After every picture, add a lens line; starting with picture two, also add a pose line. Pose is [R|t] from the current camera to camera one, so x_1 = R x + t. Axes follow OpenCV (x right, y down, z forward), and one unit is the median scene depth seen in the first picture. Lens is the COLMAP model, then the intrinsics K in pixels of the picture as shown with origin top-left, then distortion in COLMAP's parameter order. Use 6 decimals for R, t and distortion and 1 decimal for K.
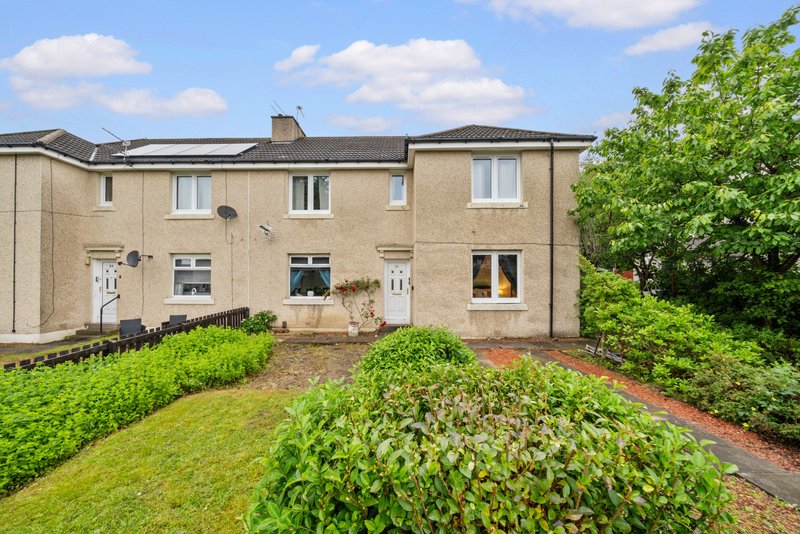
lens RADIAL K [[286.7, 0, 389.1], [0, 286.7, 274.4], [0, 0, 1]] dist [-0.000013, -0.000078]
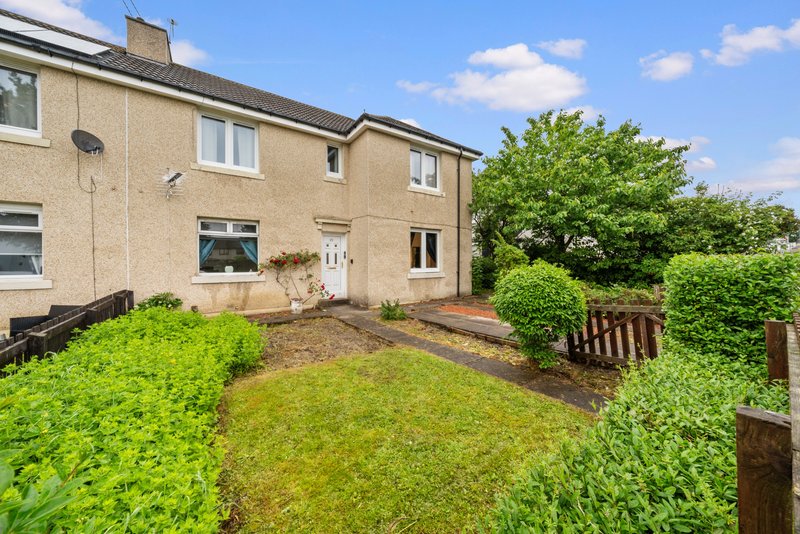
lens RADIAL K [[287.4, 0, 394.8], [0, 287.4, 267.1], [0, 0, 1]] dist [-0.001955, -0.000206]
pose [[0.807625, -0.009893, 0.589613, -0.388375], [0.000376, 0.999868, 0.016263, 0.050382], [-0.589696, -0.012913, 0.807522, 0.078809]]
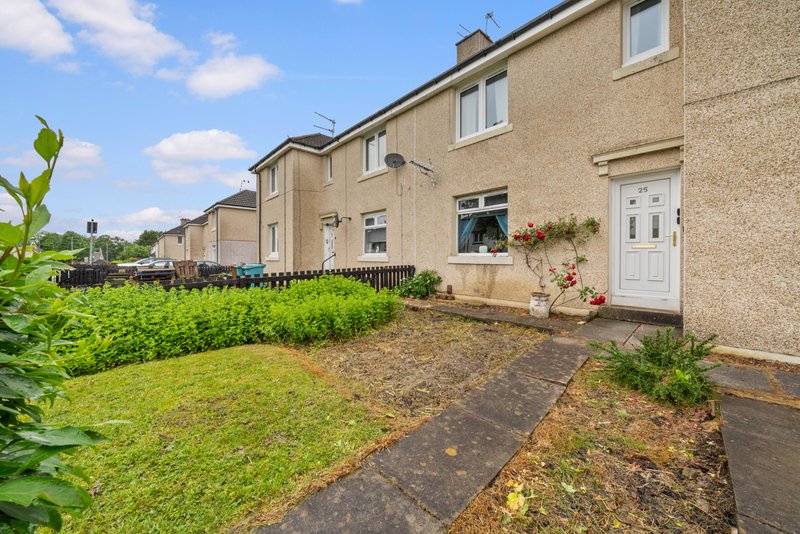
lens RADIAL K [[288.3, 0, 389.8], [0, 288.3, 256.6], [0, 0, 1]] dist [-0.001399, -0.000204]
pose [[0.685748, 0.000811, -0.727839, 0.089341], [0.005390, 0.999966, 0.006193, 0.082840], [0.727819, -0.008170, 0.685720, 0.357187]]
